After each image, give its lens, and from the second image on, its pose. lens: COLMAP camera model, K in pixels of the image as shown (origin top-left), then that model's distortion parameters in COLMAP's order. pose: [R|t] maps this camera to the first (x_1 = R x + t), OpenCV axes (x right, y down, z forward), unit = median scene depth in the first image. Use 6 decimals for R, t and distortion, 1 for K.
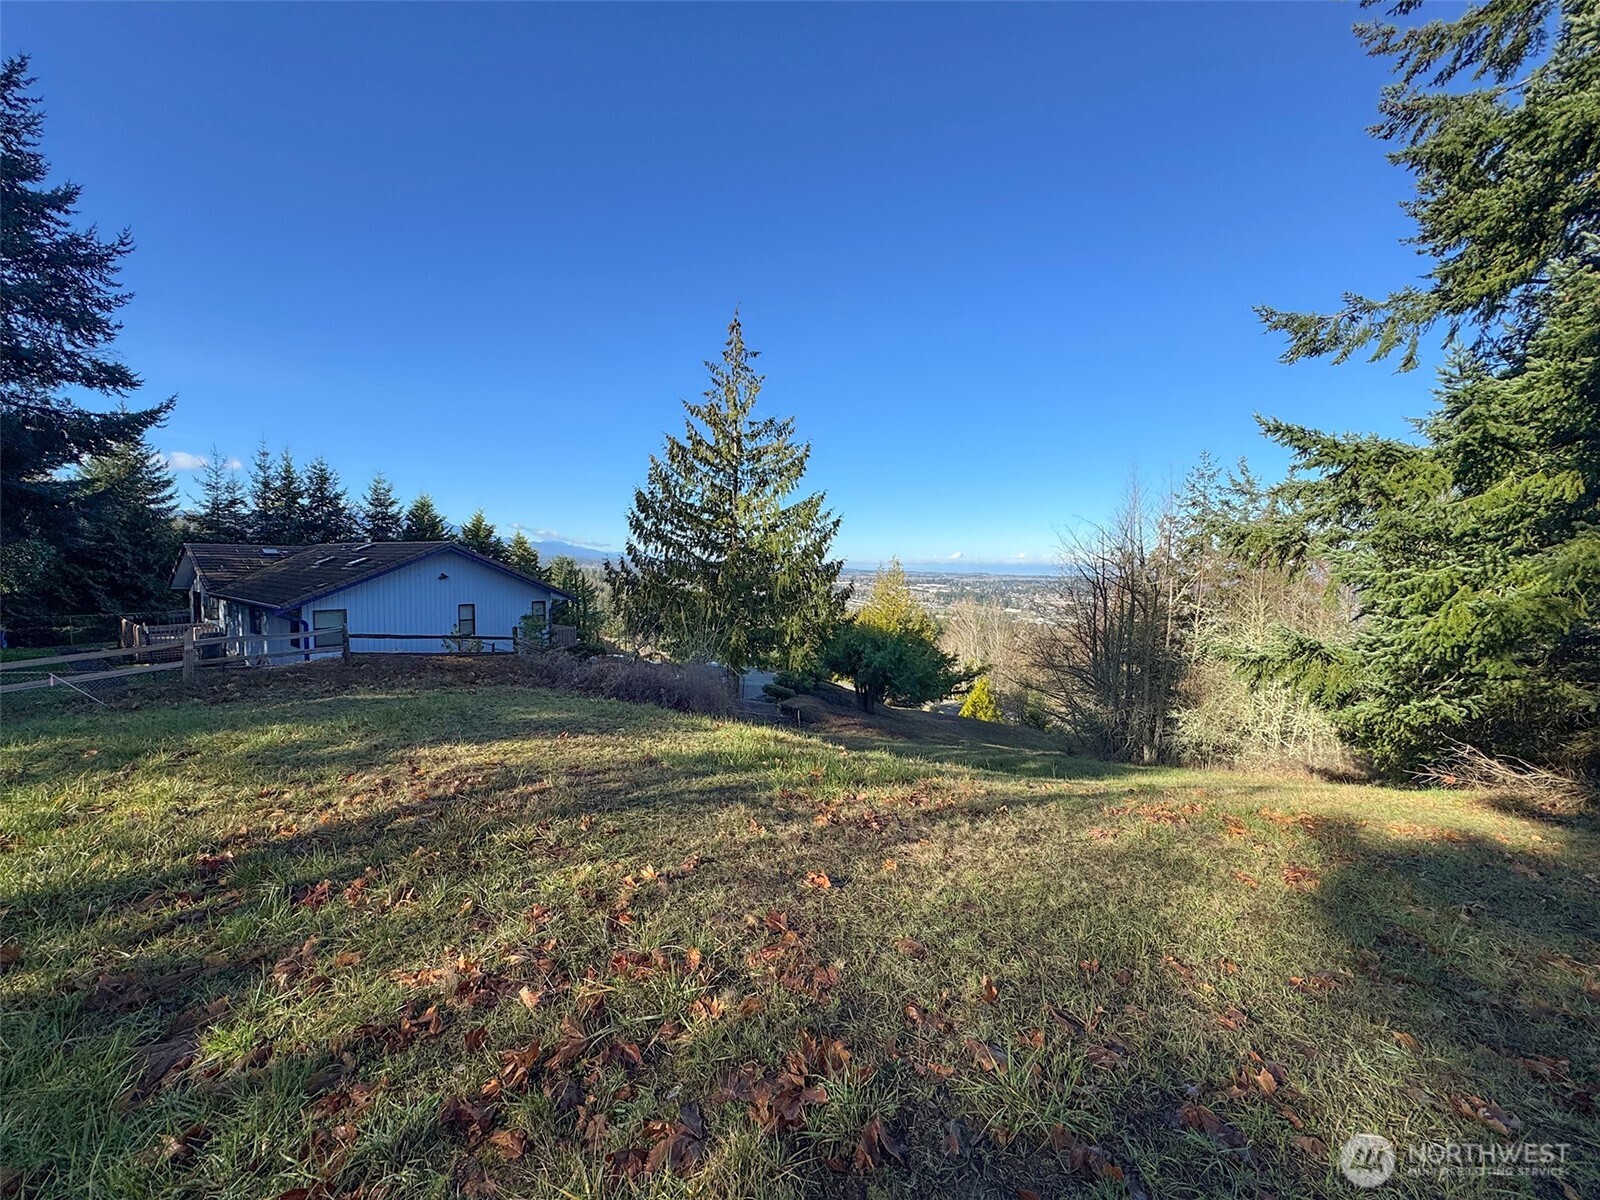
lens RADIAL K [[637.7, 0, 788.2], [0, 637.7, 606.4], [0, 0, 1]] dist [-0.003556, 0.001606]
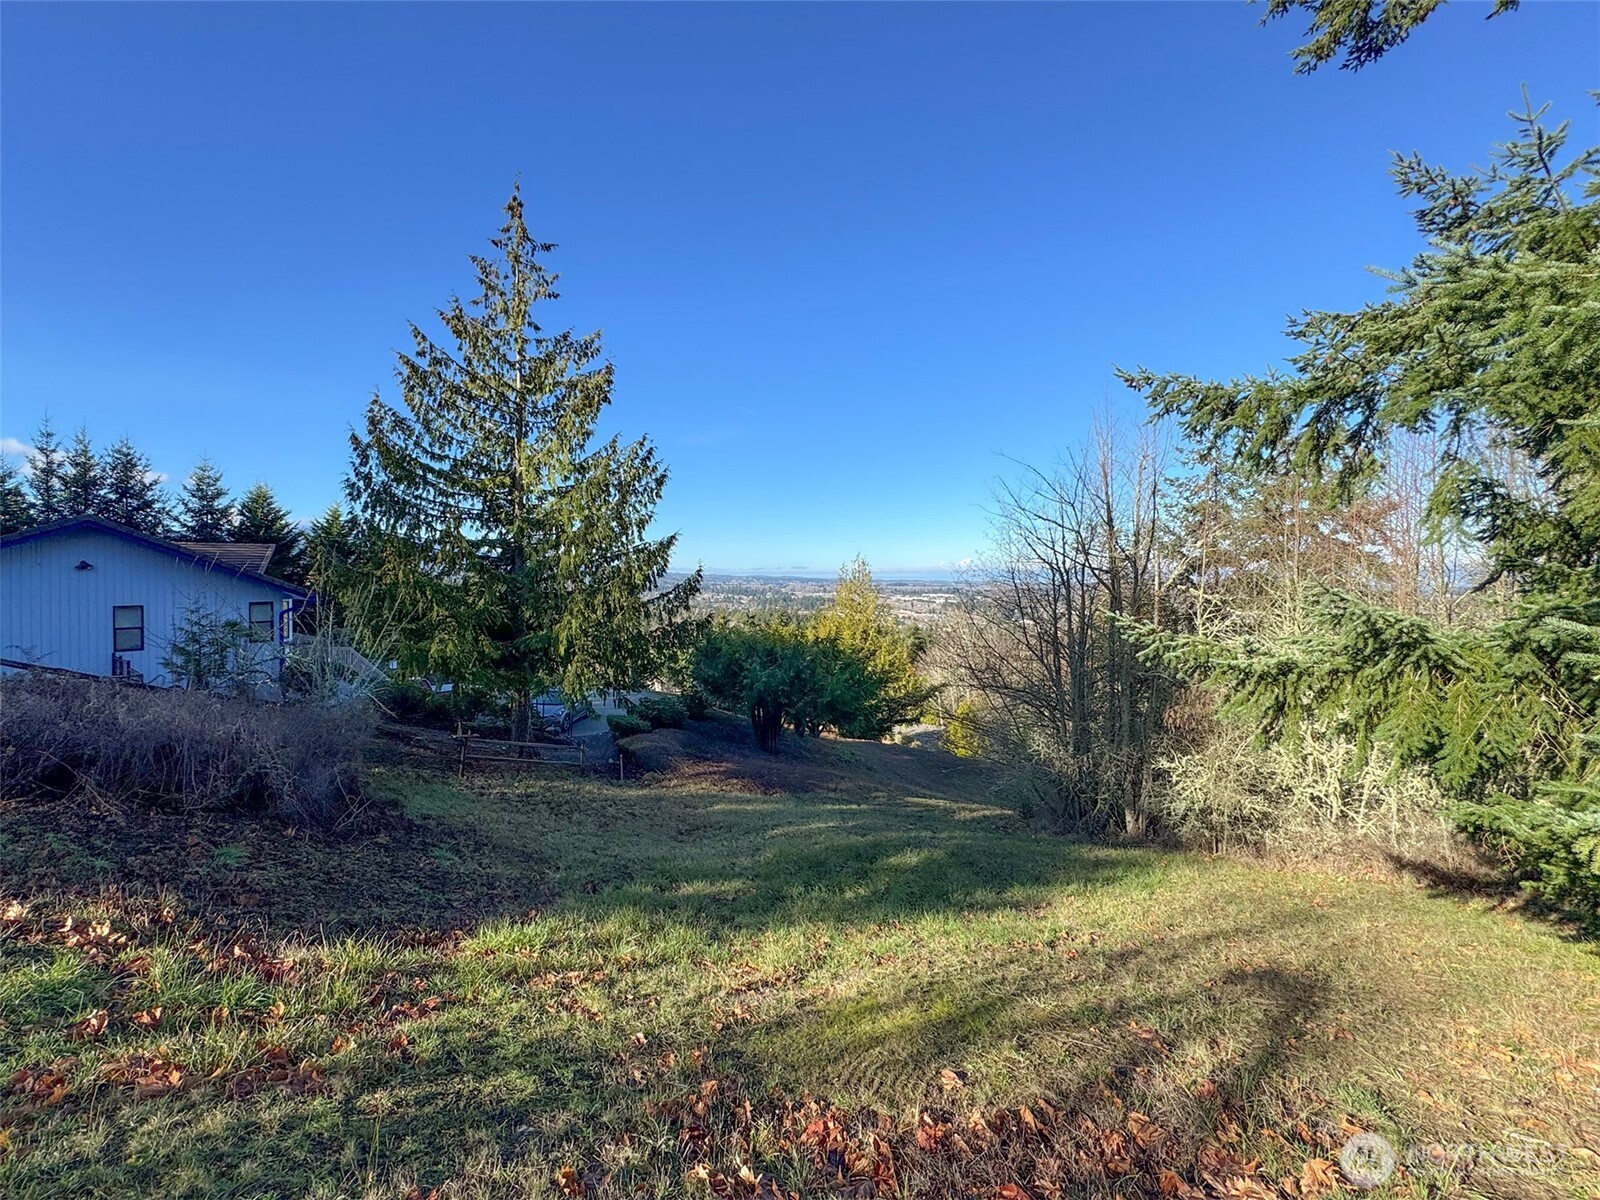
lens RADIAL K [[637.7, 0, 811.4], [0, 637.7, 592.0], [0, 0, 1]] dist [-0.003556, 0.001606]
pose [[0.999444, -0.015579, -0.029490, 0.261226], [0.014002, 0.998500, -0.052933, 0.028637], [0.030270, 0.052491, 0.998163, 0.332431]]
